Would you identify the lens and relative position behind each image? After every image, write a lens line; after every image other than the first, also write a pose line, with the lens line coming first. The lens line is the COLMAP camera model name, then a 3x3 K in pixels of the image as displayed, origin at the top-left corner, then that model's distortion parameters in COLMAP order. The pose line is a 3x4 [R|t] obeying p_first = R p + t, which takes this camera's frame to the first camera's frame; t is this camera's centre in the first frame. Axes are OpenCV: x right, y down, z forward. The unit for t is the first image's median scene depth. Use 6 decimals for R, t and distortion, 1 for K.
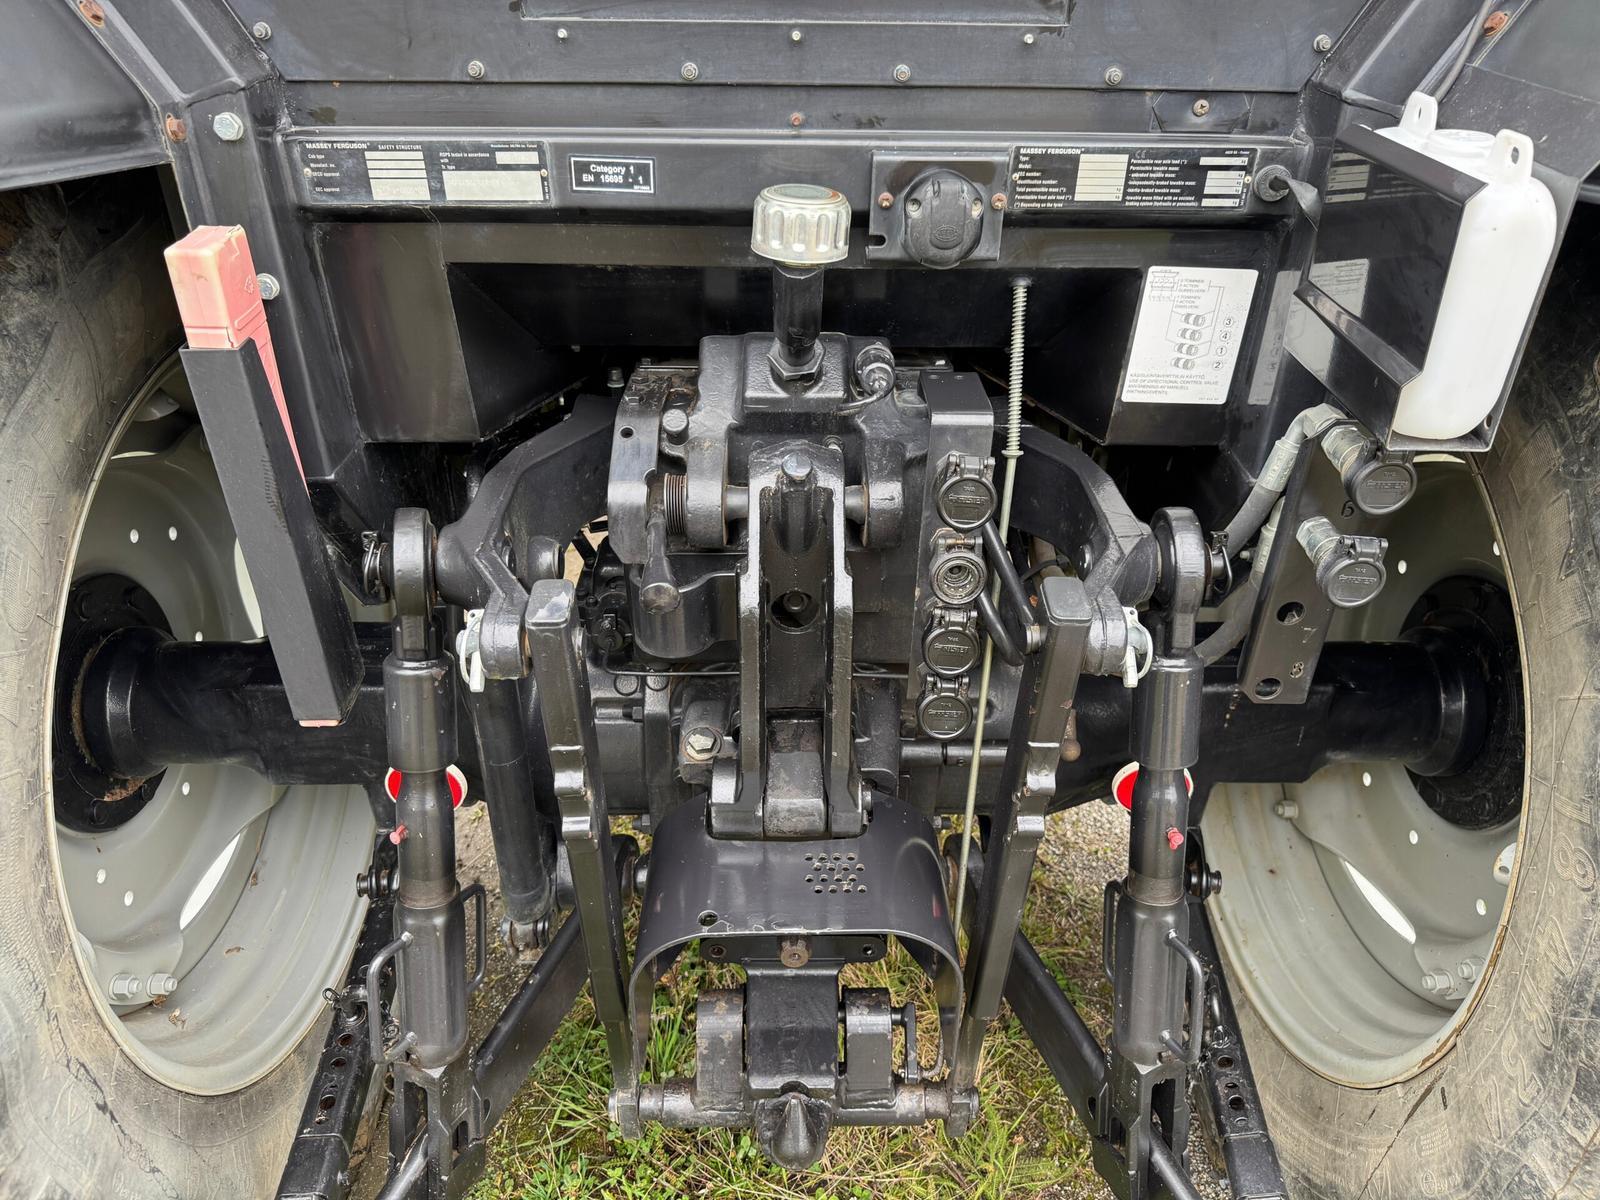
lens RADIAL K [[1108.5, 0, 796.5], [0, 1108.5, 598.6], [0, 0, 1]] dist [0.101237, -0.158889]
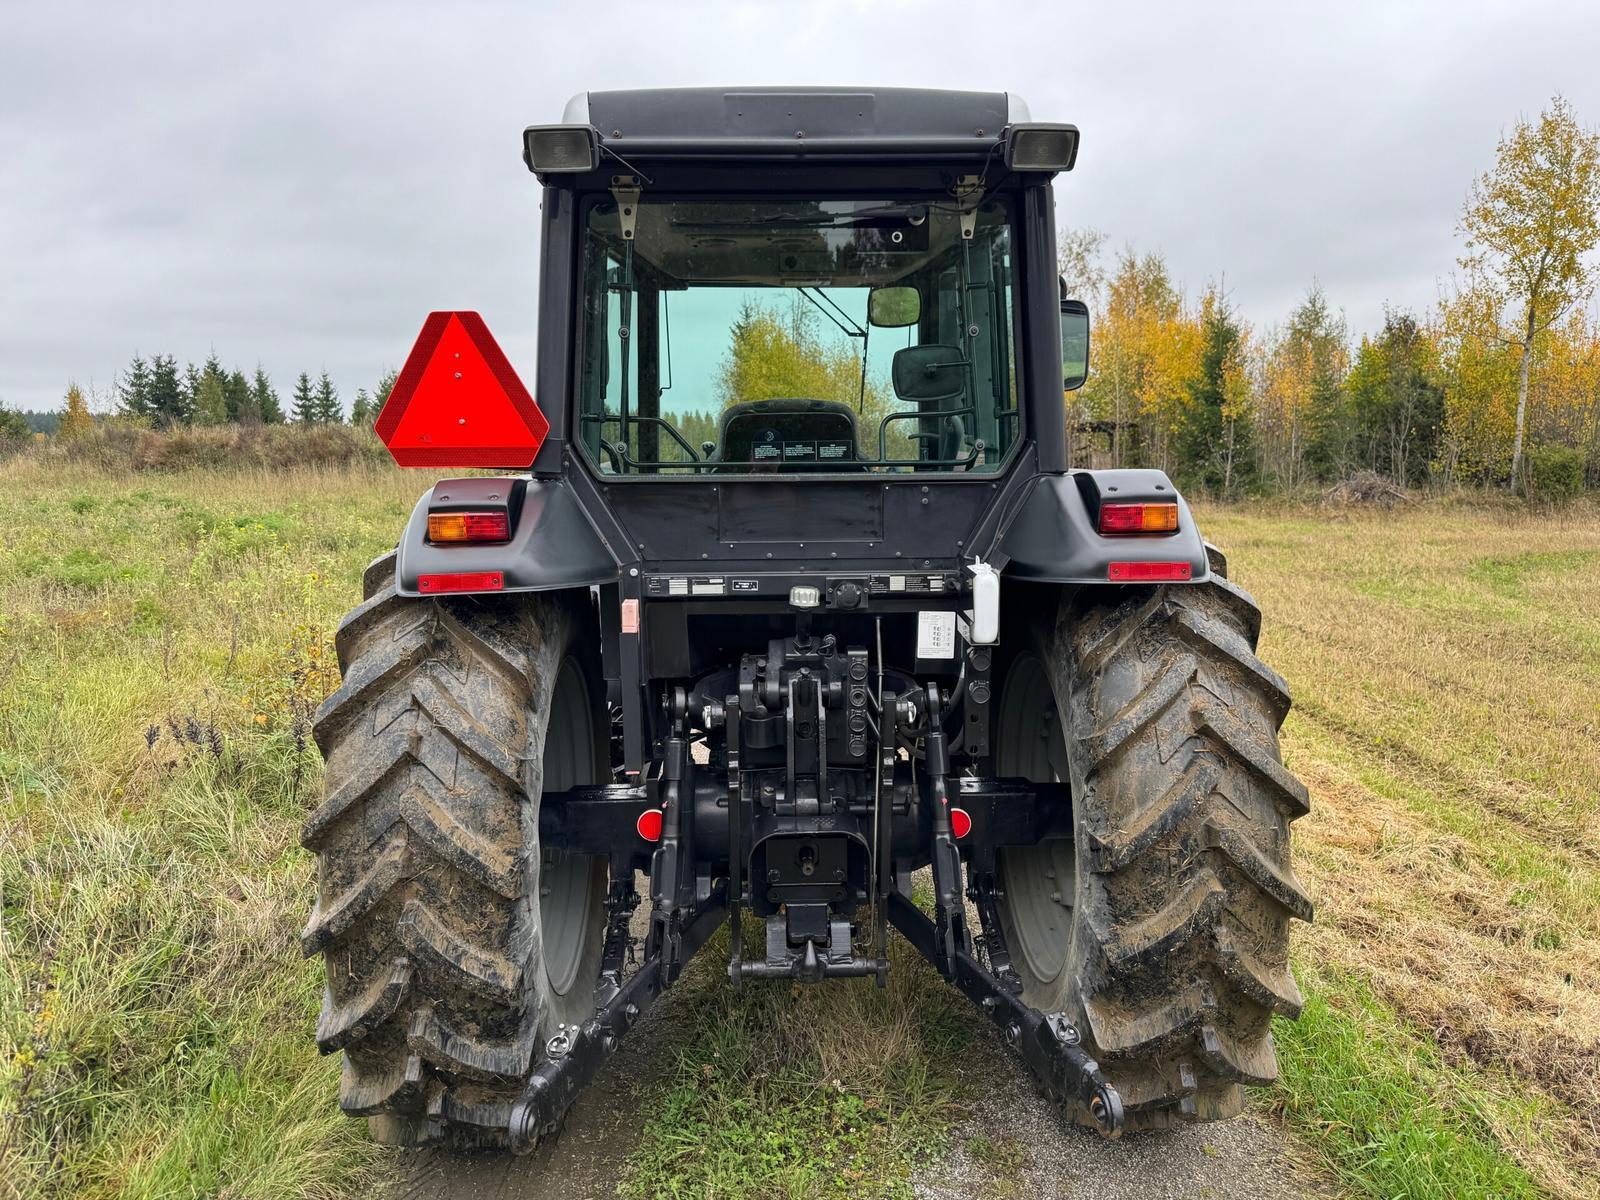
lens RADIAL K [[1130.3, 0, 801.1], [0, 1130.3, 592.4], [0, 0, 1]] dist [0.044203, -0.060665]
pose [[0.999469, -0.020143, 0.025611, -0.082652], [0.028914, 0.910681, -0.412098, 0.928702], [-0.015023, 0.412620, 0.910779, -1.839413]]
